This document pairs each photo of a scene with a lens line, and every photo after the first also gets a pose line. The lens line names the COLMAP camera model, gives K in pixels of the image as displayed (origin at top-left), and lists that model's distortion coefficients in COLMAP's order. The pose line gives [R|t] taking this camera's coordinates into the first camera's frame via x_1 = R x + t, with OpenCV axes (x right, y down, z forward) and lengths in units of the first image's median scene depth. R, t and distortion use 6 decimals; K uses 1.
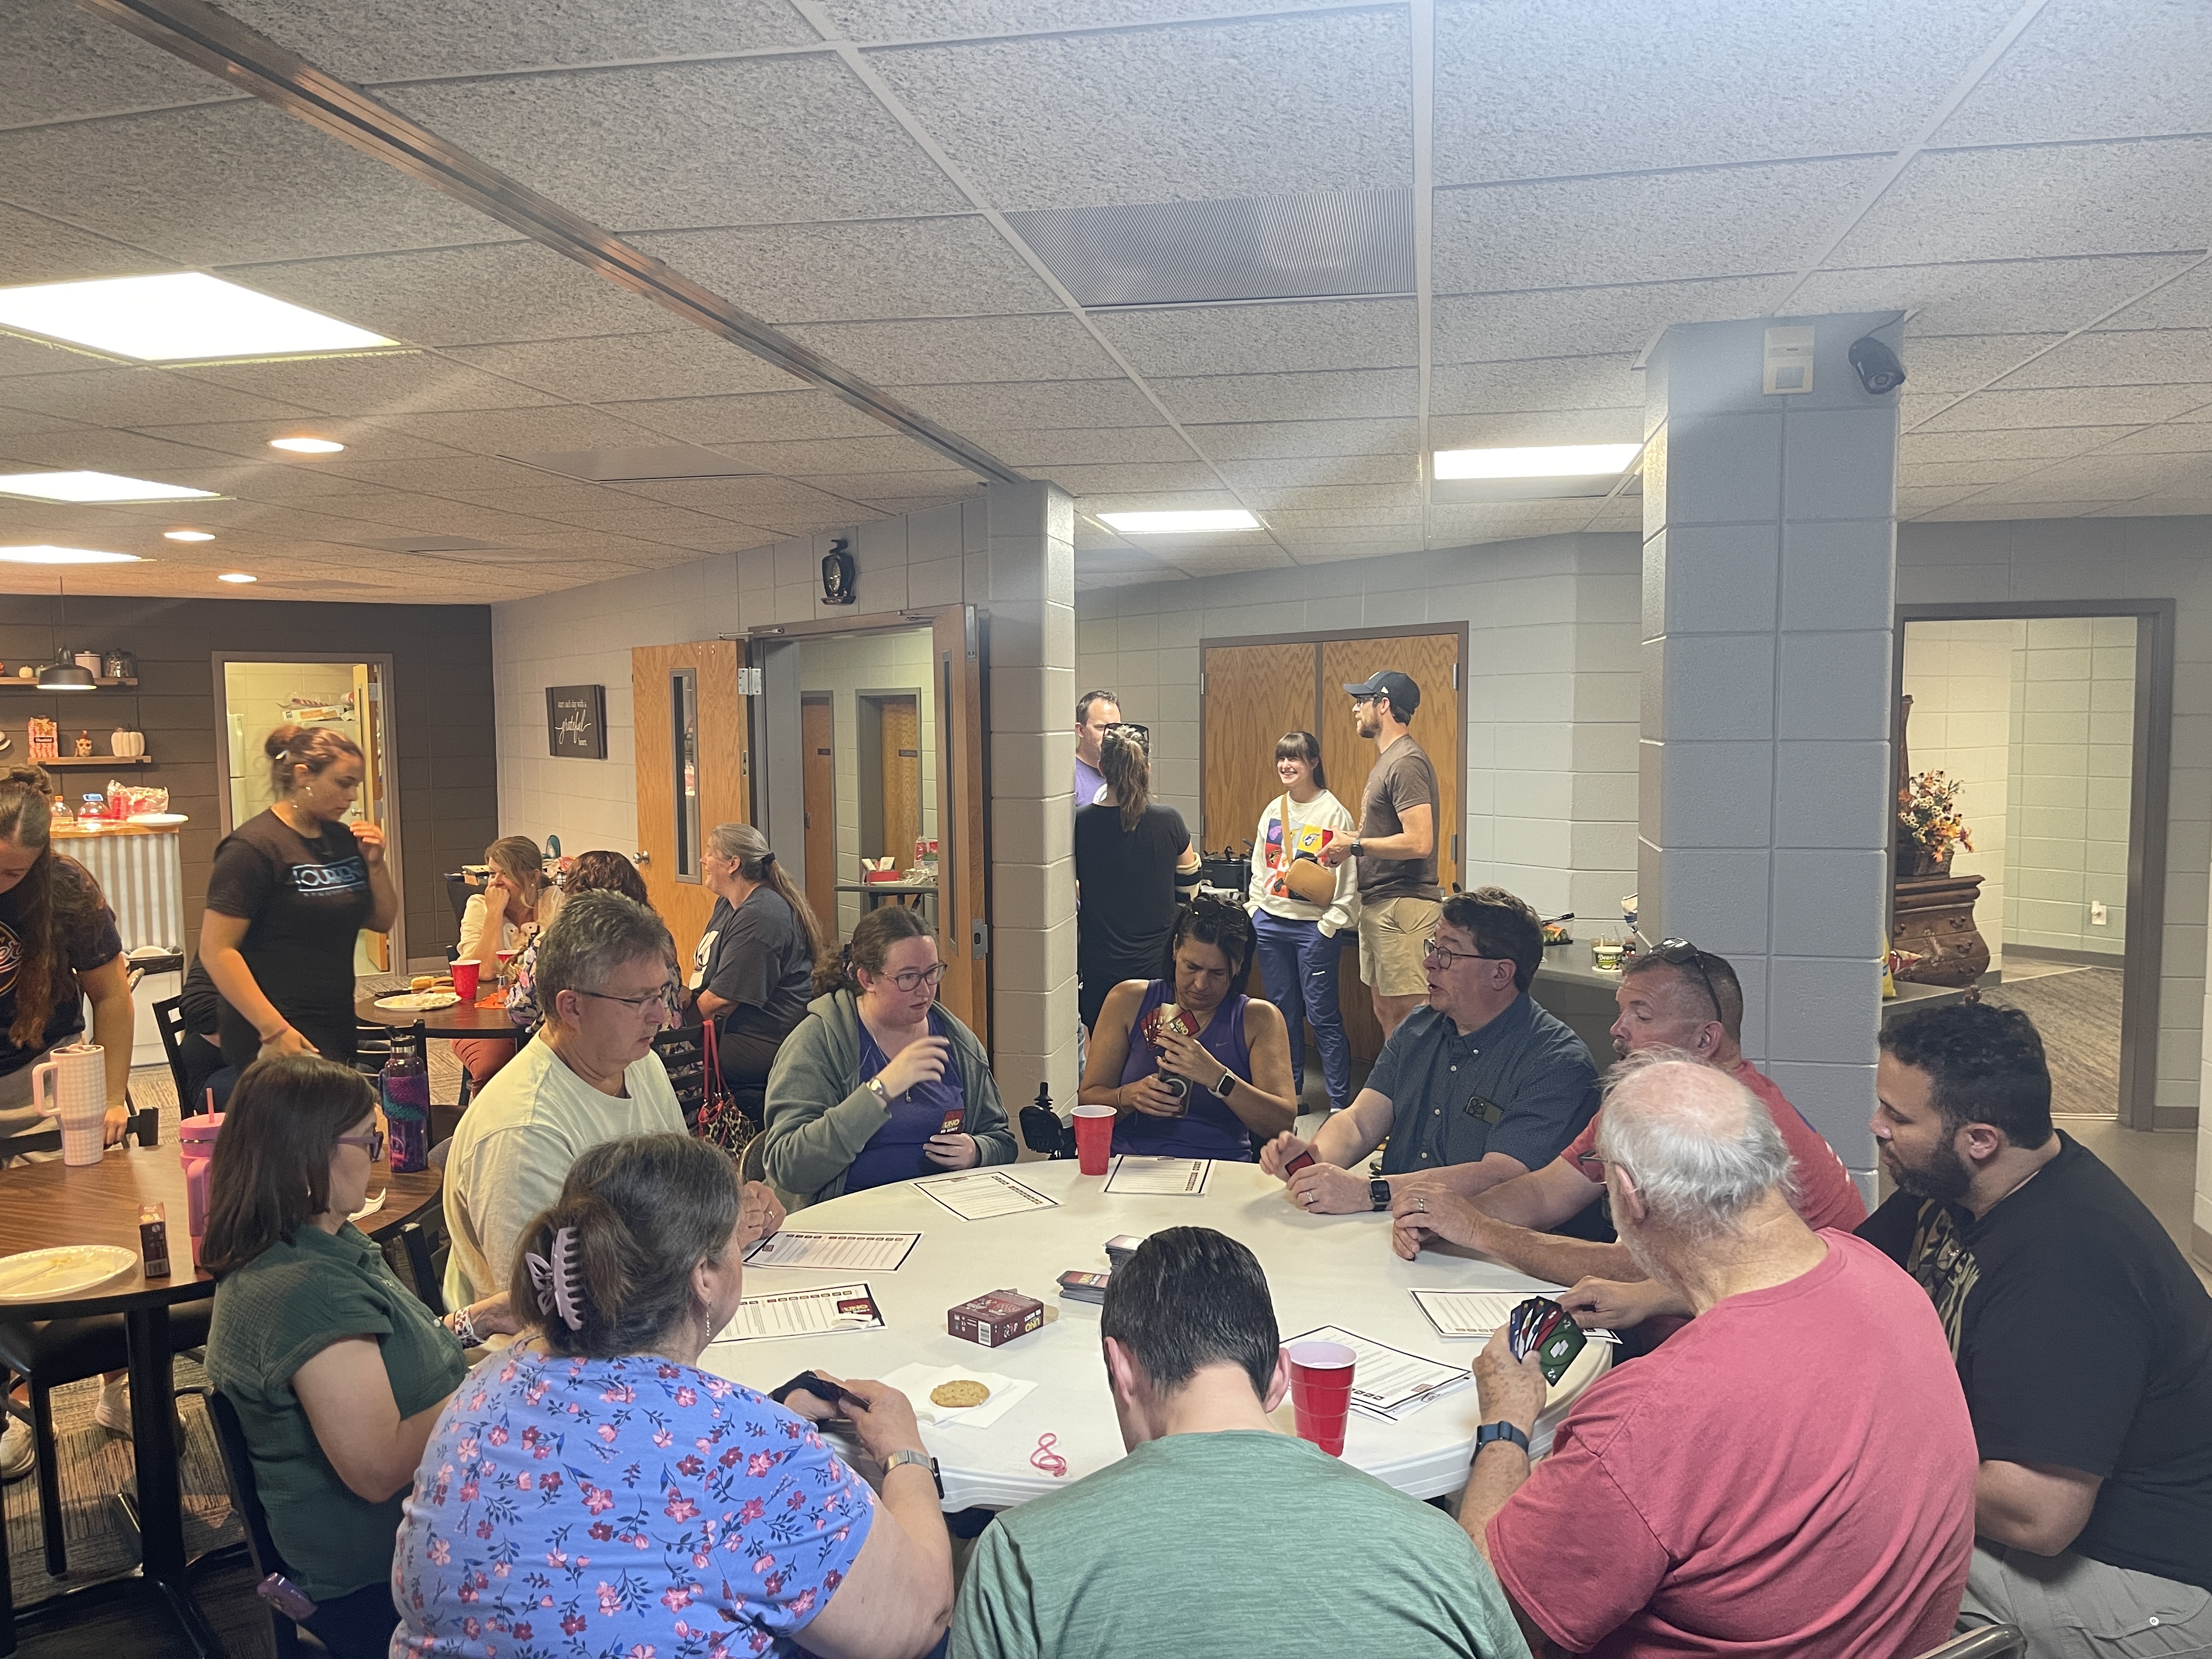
lens RADIAL K [[1658.8, 0, 1104.6], [0, 1658.8, 828.3], [0, 0, 1]] dist [-0.006592, 0.000309]
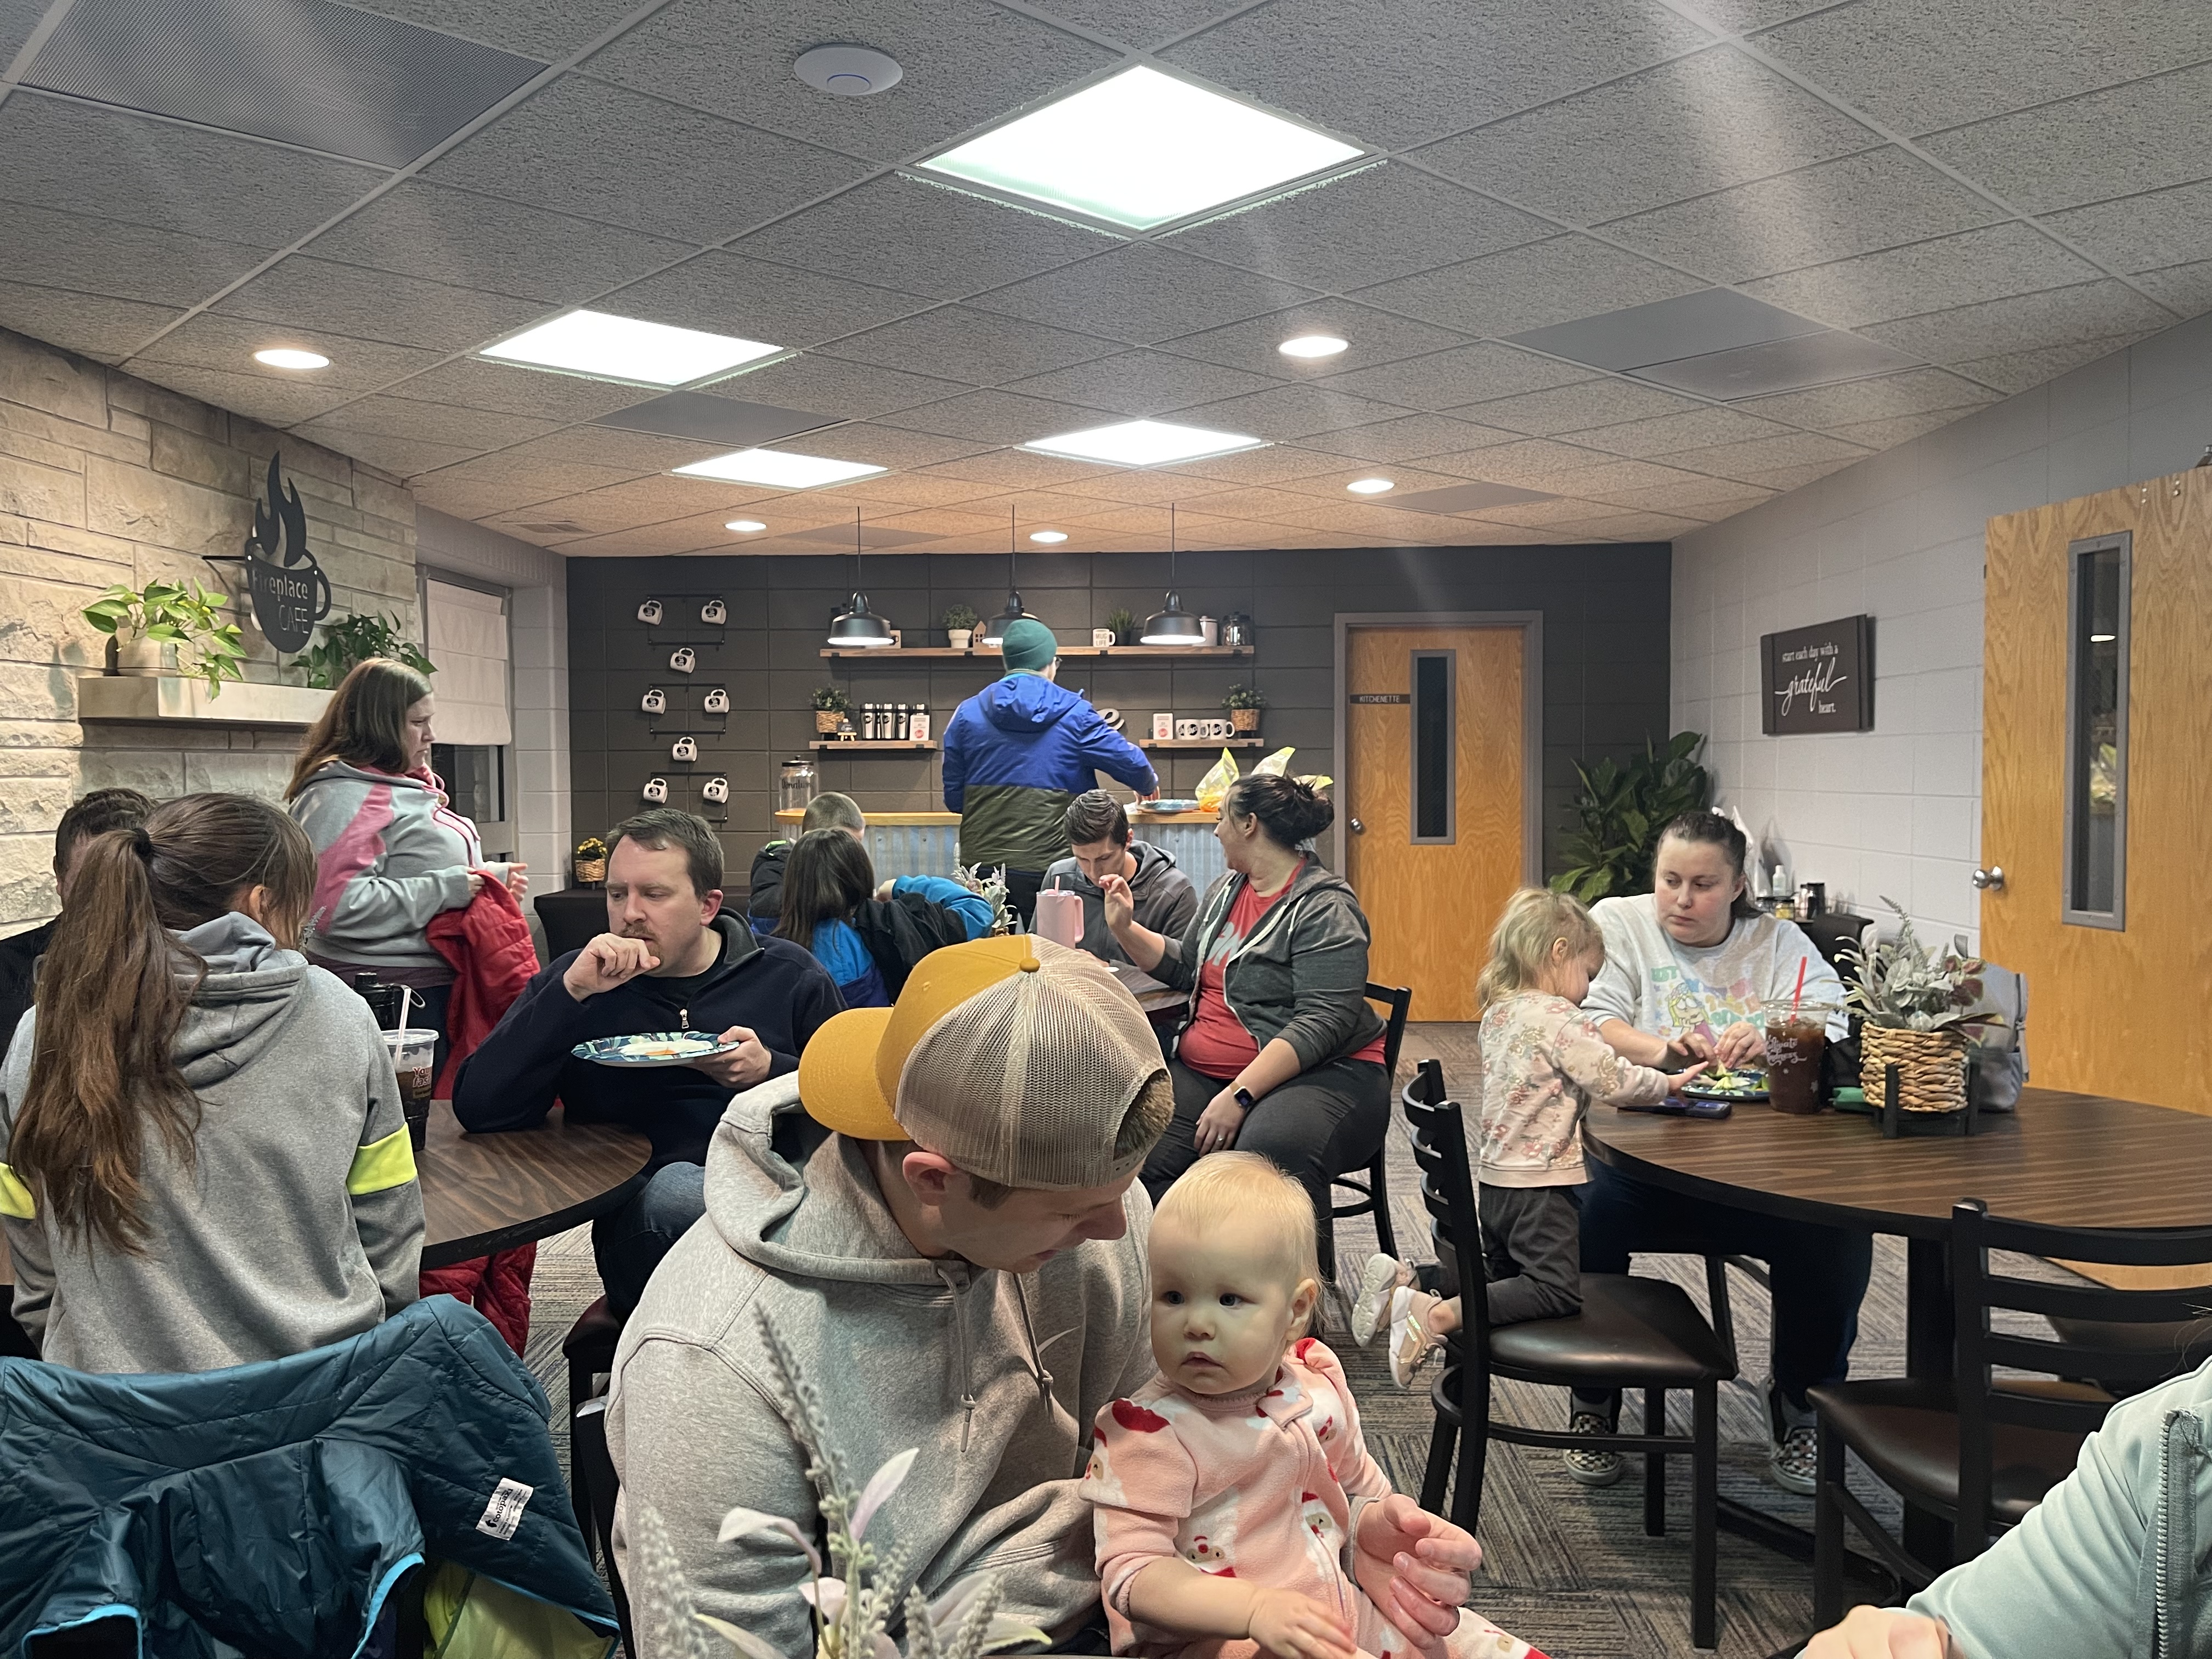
lens RADIAL K [[1658.8, 0, 1104.7], [0, 1658.8, 824.8], [0, 0, 1]] dist [-0.006592, 0.000309]
pose [[0.807814, 0.032548, -0.588539, -0.157161], [-0.051087, 0.998583, -0.014895, 0.019127], [0.587220, 0.042100, 0.808332, 0.298833]]
